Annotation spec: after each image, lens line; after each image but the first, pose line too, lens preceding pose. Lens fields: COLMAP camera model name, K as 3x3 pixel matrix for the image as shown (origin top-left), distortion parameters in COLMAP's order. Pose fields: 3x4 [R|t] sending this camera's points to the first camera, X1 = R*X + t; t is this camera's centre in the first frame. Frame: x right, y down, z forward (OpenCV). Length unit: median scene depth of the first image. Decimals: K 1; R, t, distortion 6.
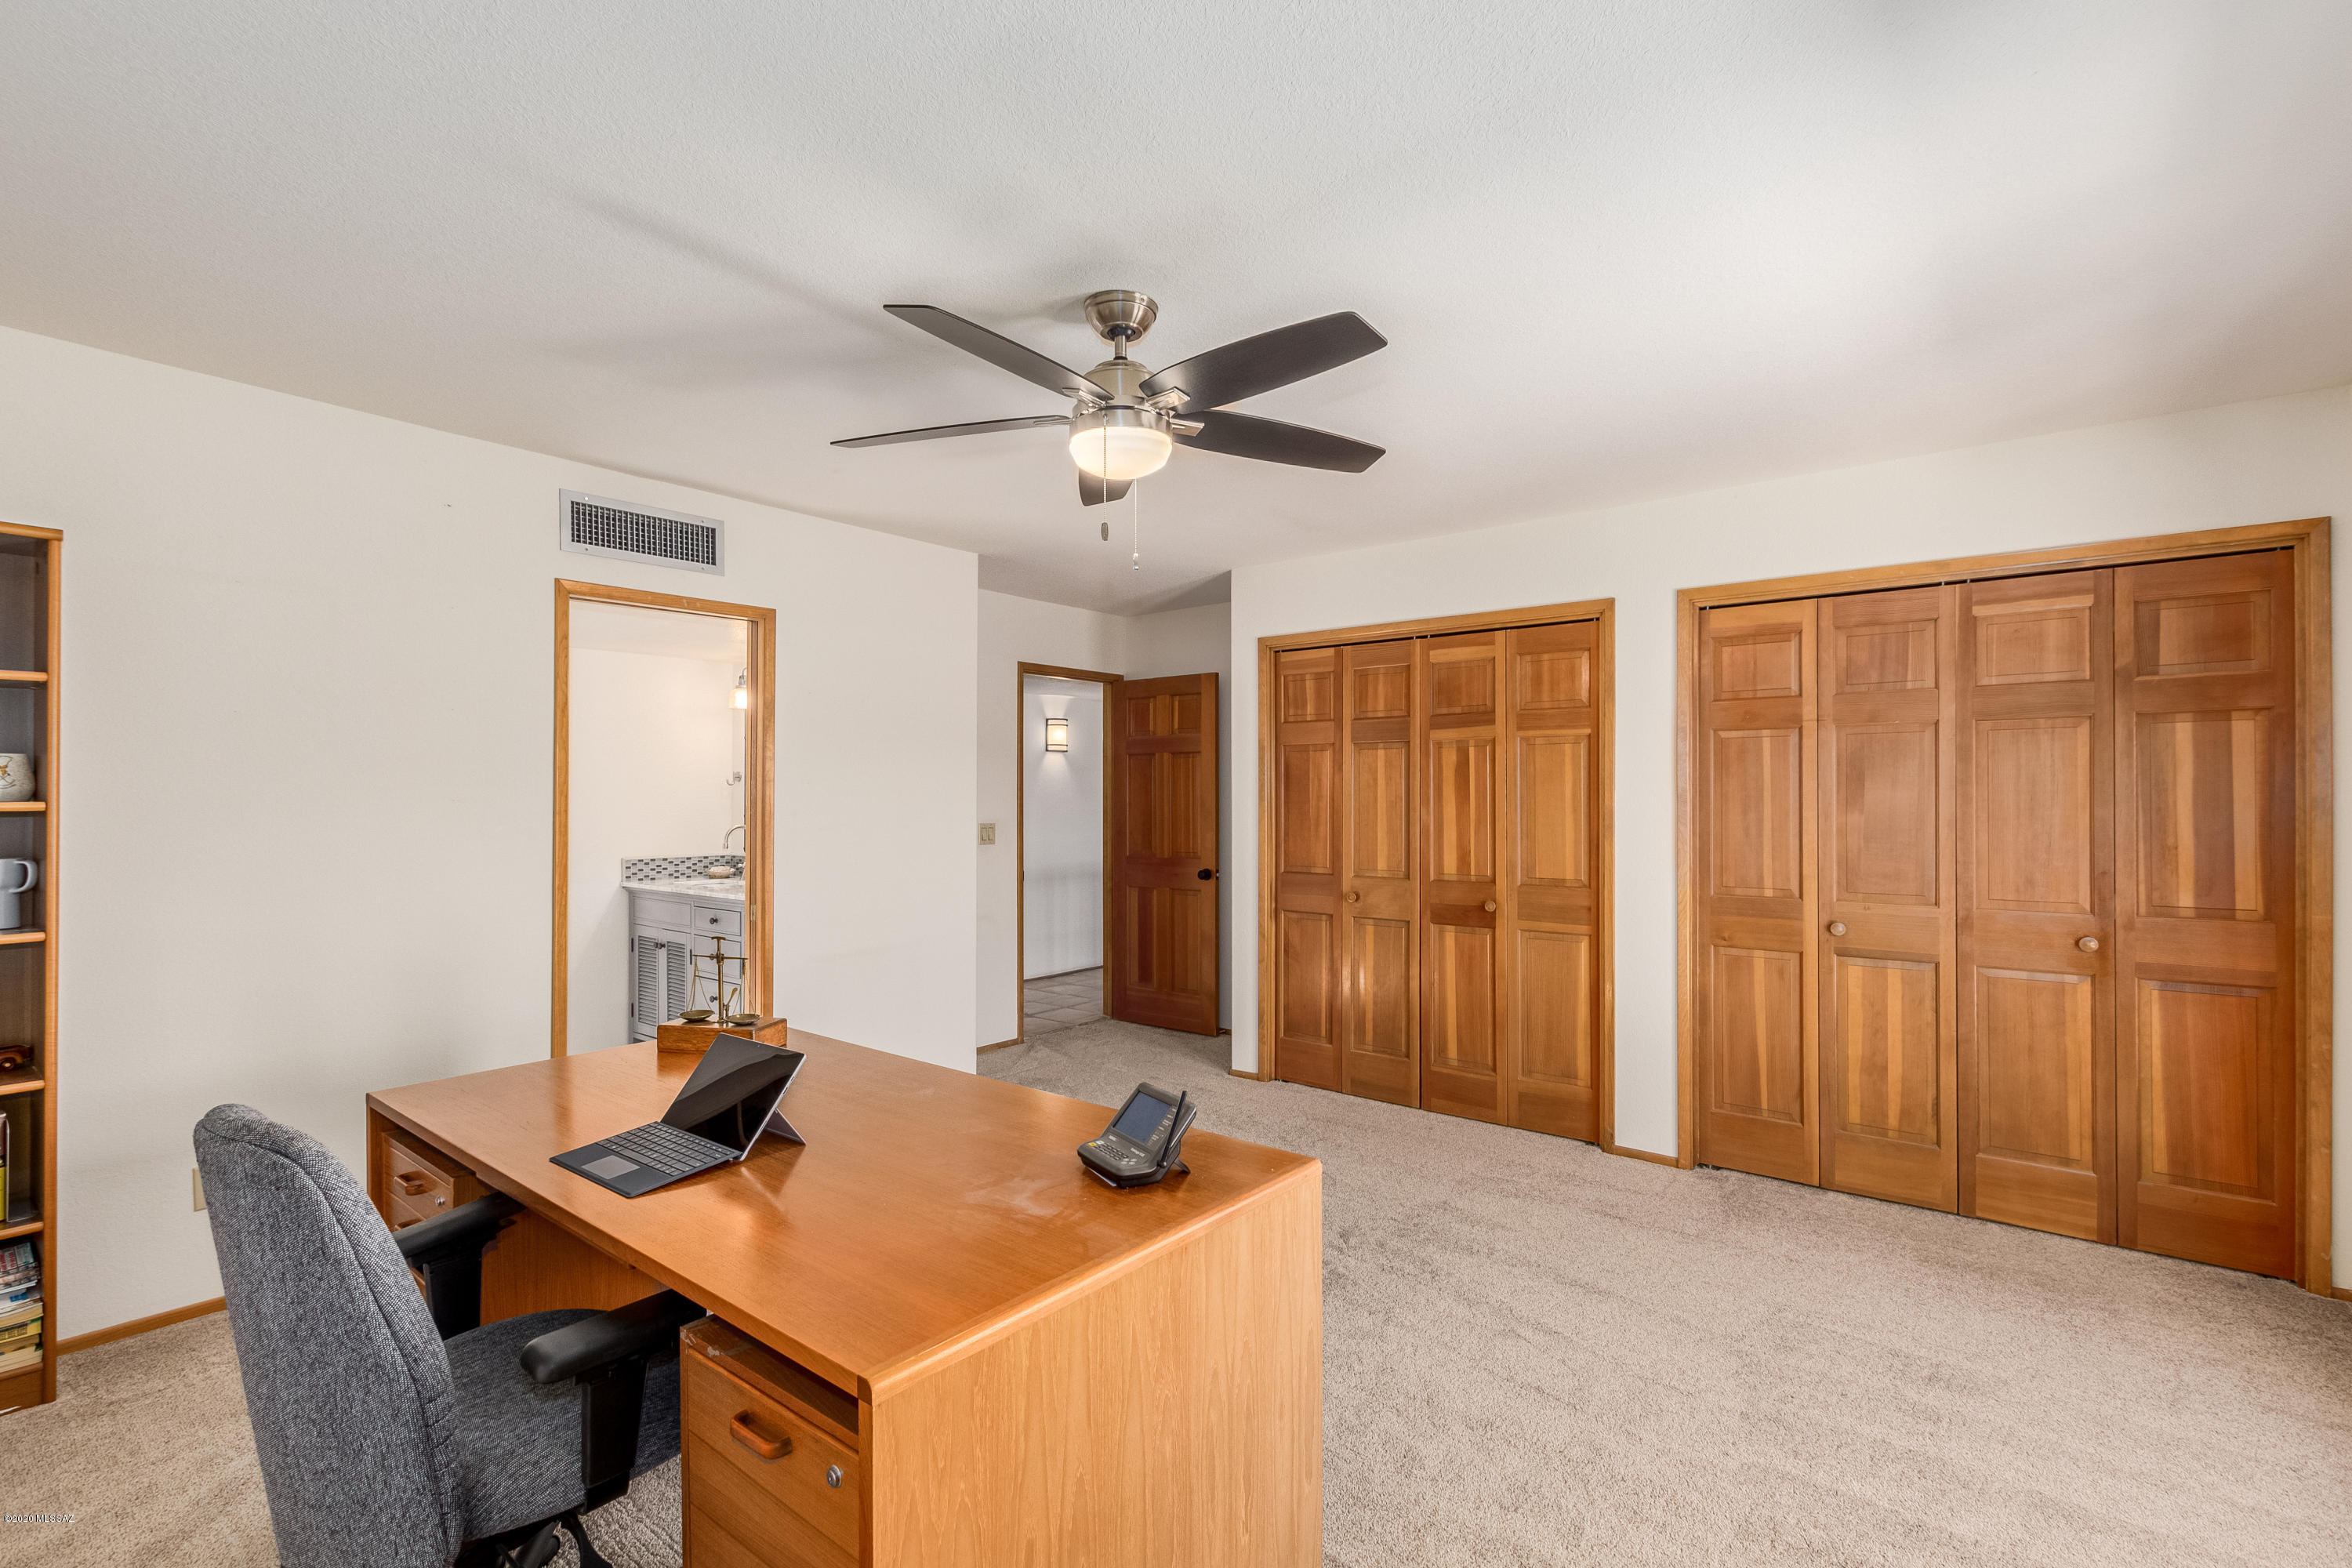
lens RADIAL K [[1092.5, 0, 1175.5], [0, 1092.5, 783.7], [0, 0, 1]] dist [0.002016, 0.000256]
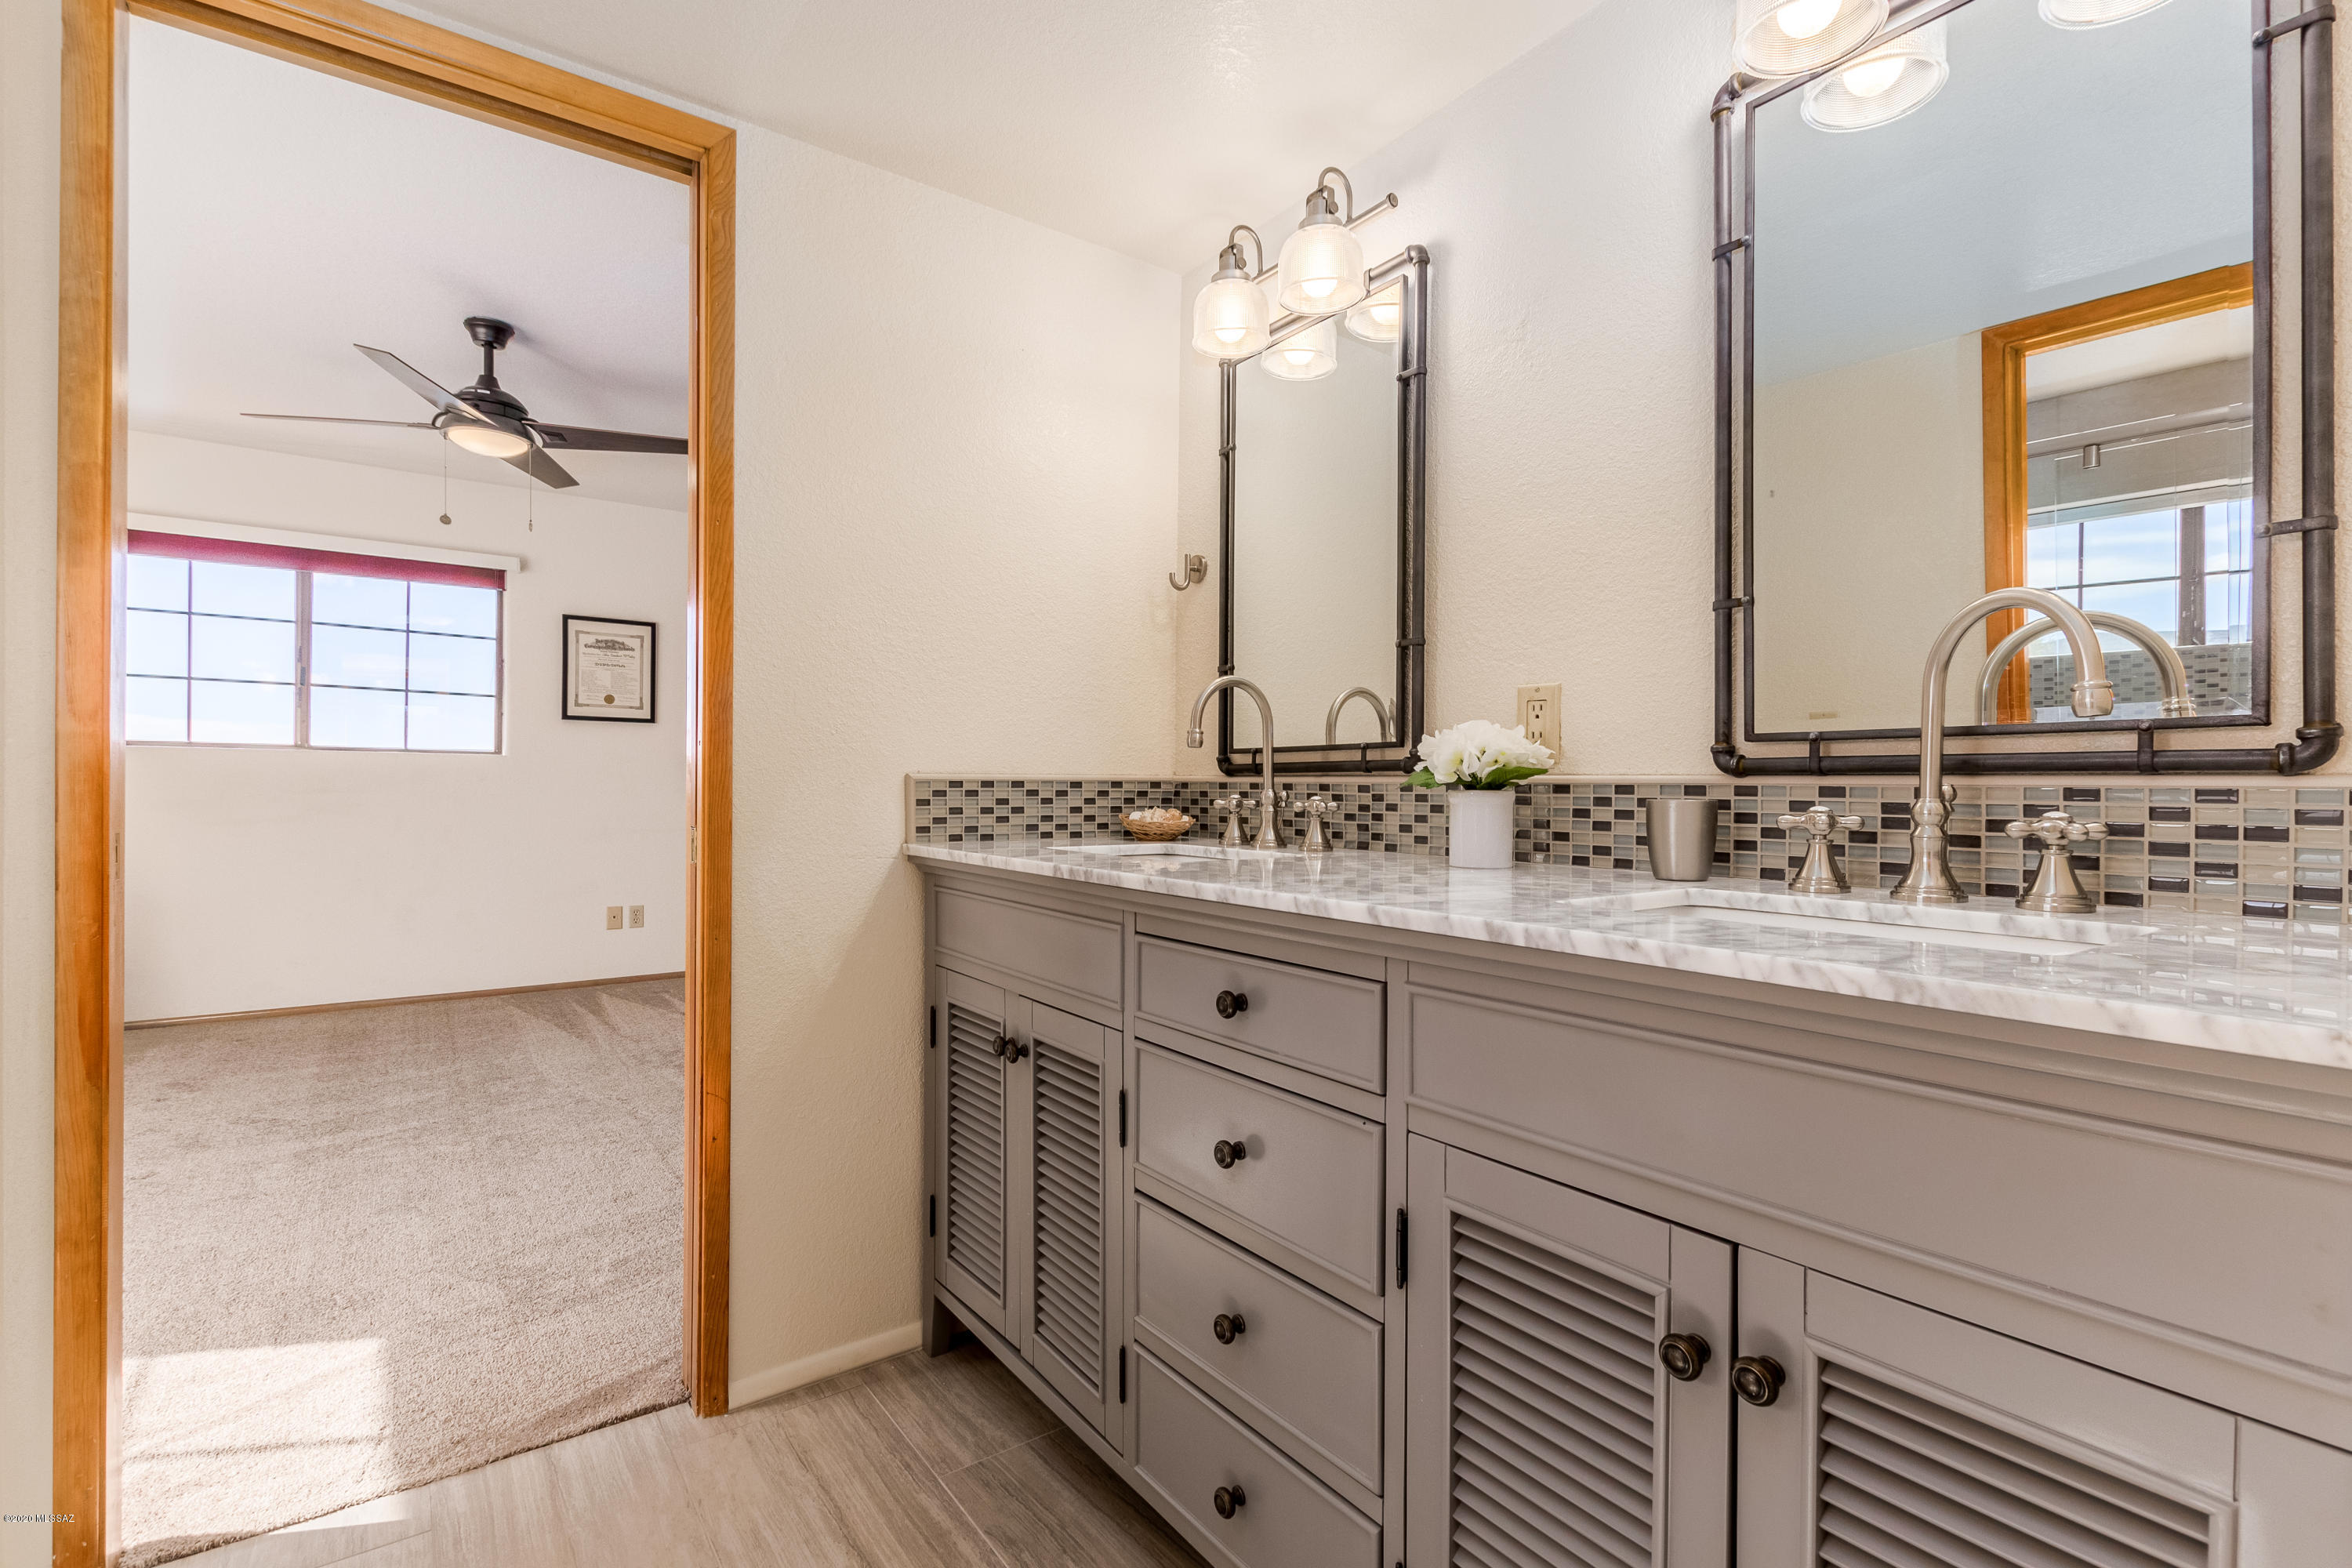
lens RADIAL K [[1092.5, 0, 1181.8], [0, 1092.5, 776.7], [0, 0, 1]] dist [0.002016, 0.000256]
pose [[0.967683, 0.004471, -0.252129, -0.328205], [-0.003103, 0.999978, 0.005821, 0.065434], [0.252149, -0.004851, 0.967676, 0.673739]]
